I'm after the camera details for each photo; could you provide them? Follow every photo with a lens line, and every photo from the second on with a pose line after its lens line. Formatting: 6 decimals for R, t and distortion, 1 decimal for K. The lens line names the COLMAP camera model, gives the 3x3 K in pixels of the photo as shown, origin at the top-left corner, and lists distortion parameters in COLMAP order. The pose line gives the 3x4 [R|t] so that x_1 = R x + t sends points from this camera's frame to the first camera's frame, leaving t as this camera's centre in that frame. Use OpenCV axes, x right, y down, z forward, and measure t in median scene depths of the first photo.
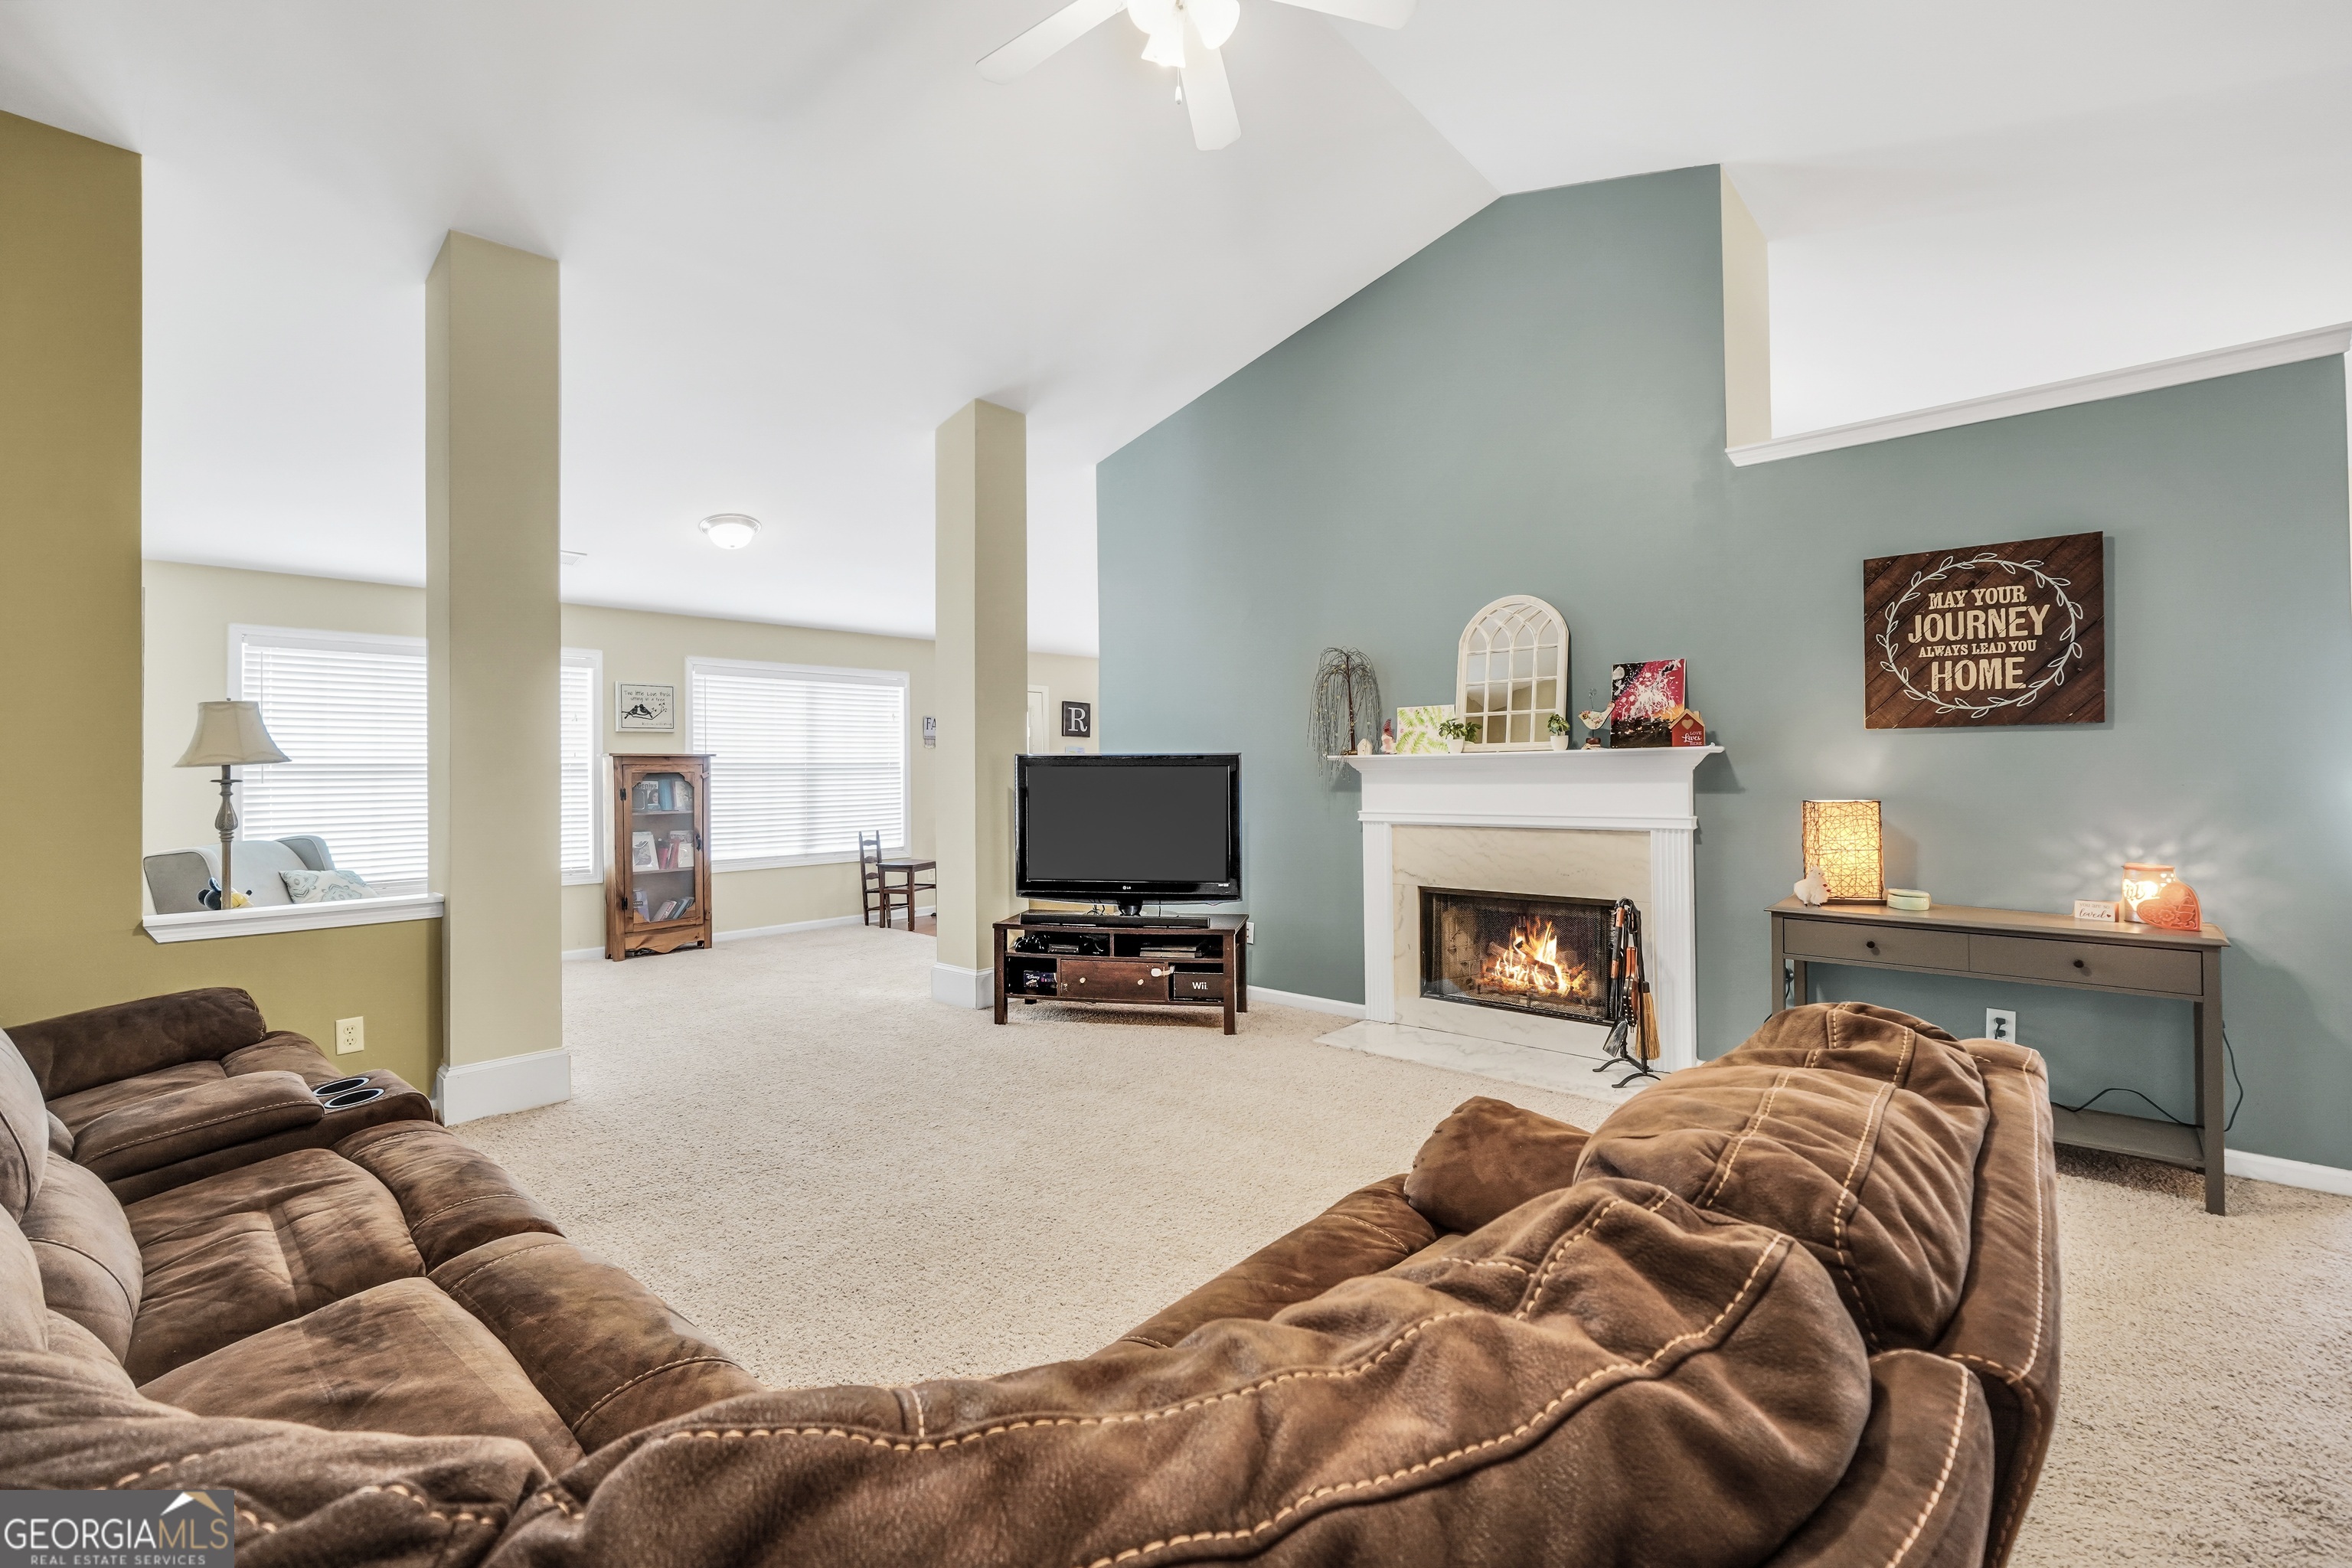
lens RADIAL K [[1003.5, 0, 1175.3], [0, 1003.5, 766.8], [0, 0, 1]] dist [-0.024738, 0.009896]
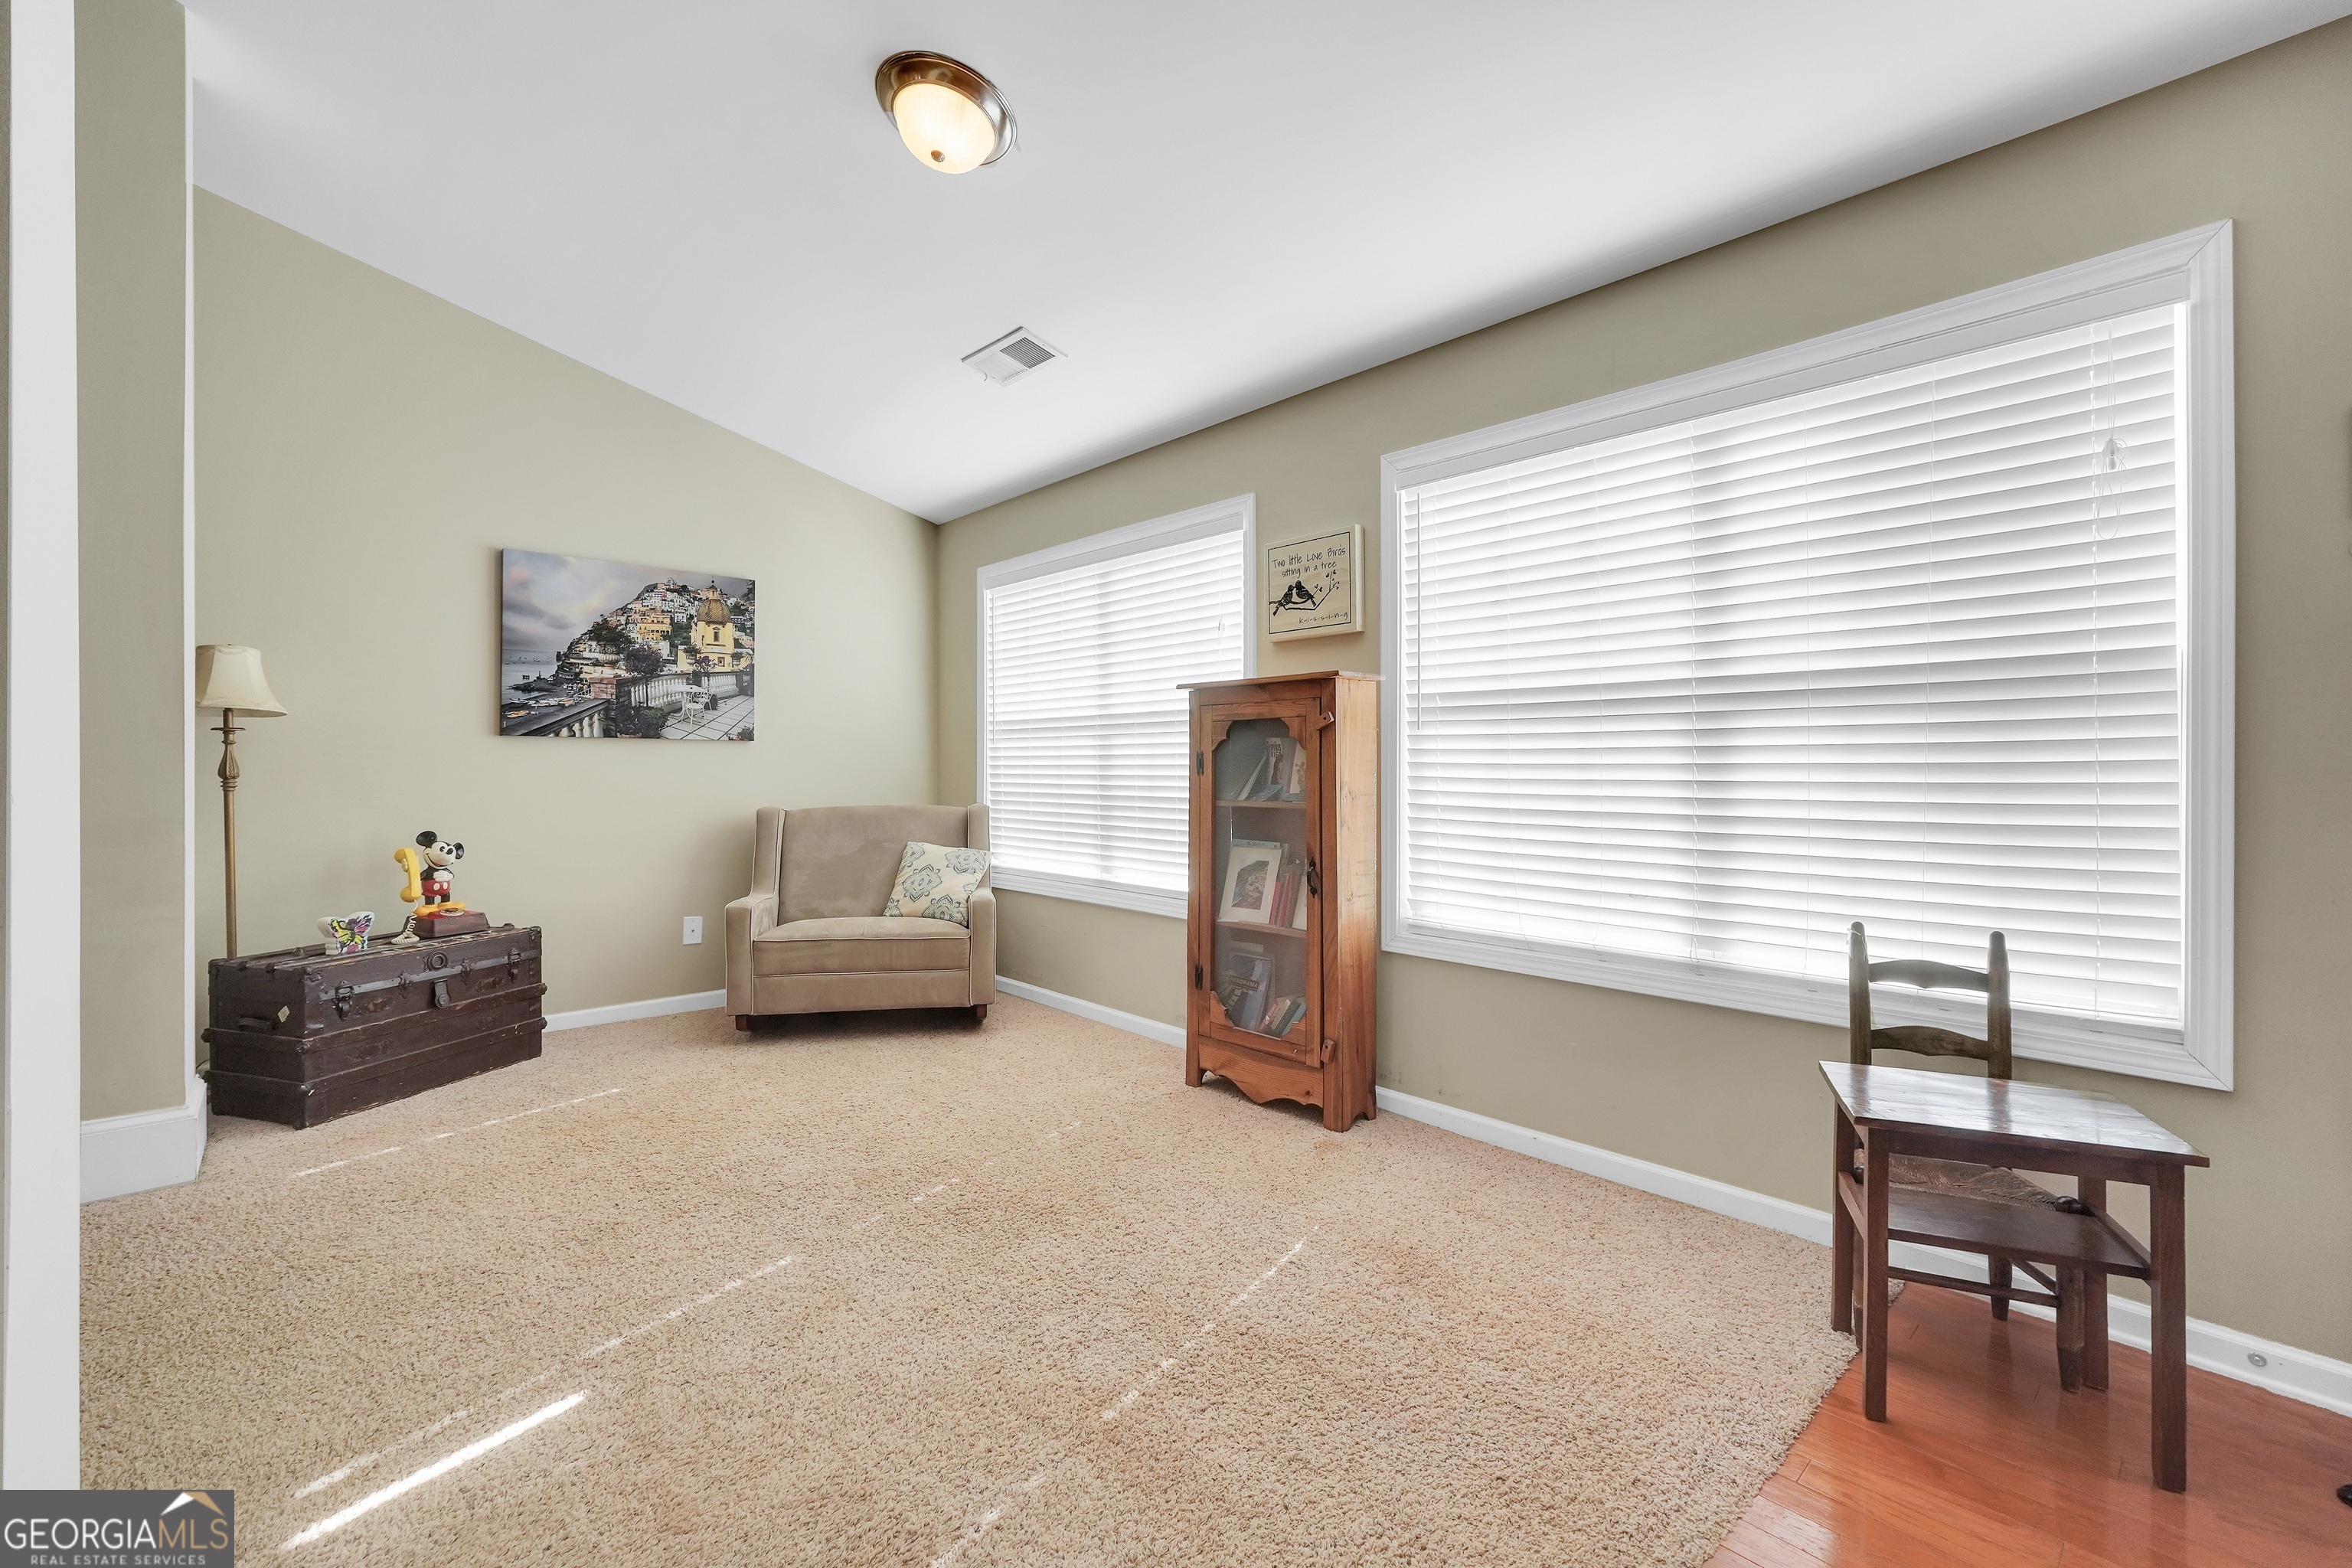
lens RADIAL K [[993.5, 0, 1163.5], [0, 993.5, 778.8], [0, 0, 1]] dist [-0.016930, 0.006651]
pose [[-0.101294, 0.023153, -0.994587, -0.042432], [0.005431, 0.999727, 0.022720, 0.022583], [0.994842, -0.003100, -0.101392, 0.981028]]
